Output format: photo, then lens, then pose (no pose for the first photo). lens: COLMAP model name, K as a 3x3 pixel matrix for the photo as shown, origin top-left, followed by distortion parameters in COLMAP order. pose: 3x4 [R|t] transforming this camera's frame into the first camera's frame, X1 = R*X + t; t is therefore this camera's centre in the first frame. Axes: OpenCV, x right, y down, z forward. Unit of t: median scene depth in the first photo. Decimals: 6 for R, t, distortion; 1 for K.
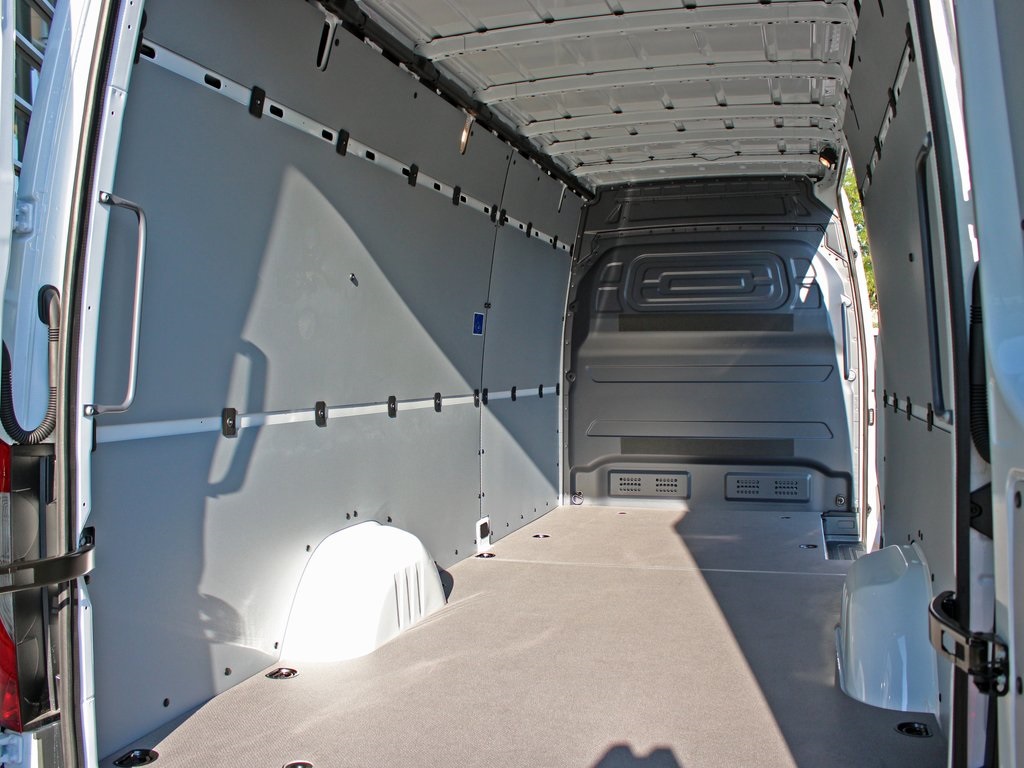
lens RADIAL K [[991.3, 0, 512.0], [0, 991.3, 384.0], [0, 0, 1]] dist [-0.169455, 0.183007]
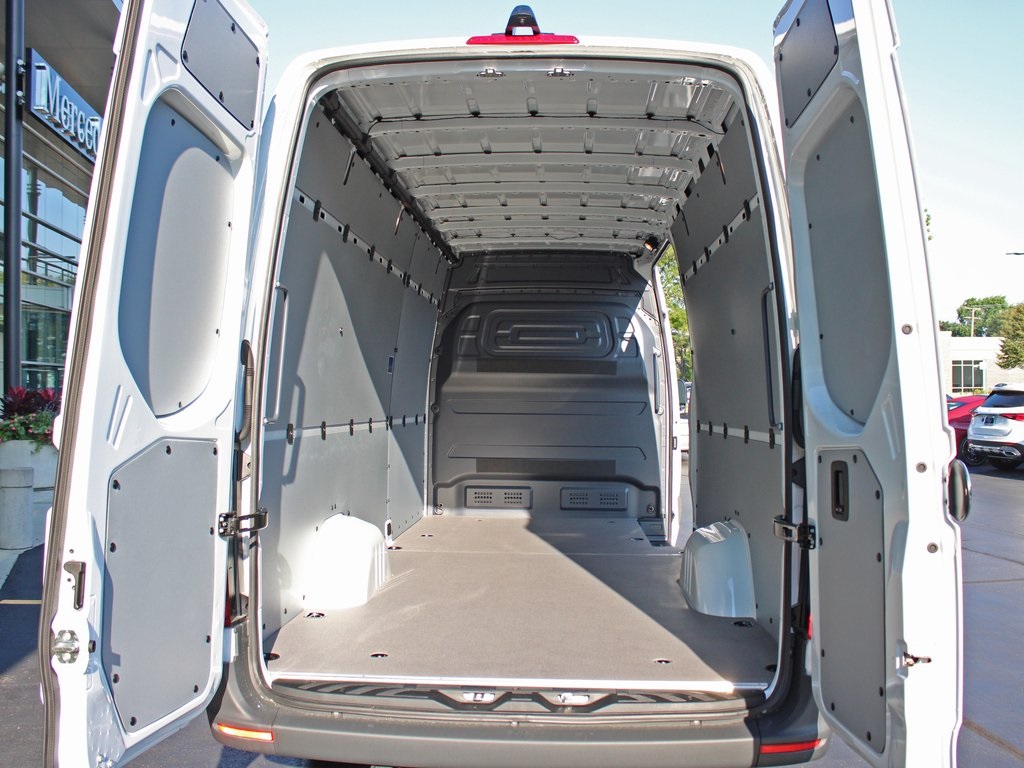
lens RADIAL K [[991.3, 0, 512.0], [0, 991.3, 384.0], [0, 0, 1]] dist [-0.169455, 0.183007]
pose [[0.972002, 0.021356, 0.234000, -0.143171], [-0.012979, 0.999220, -0.037283, 0.007334], [-0.234614, 0.033202, 0.971522, -0.212404]]
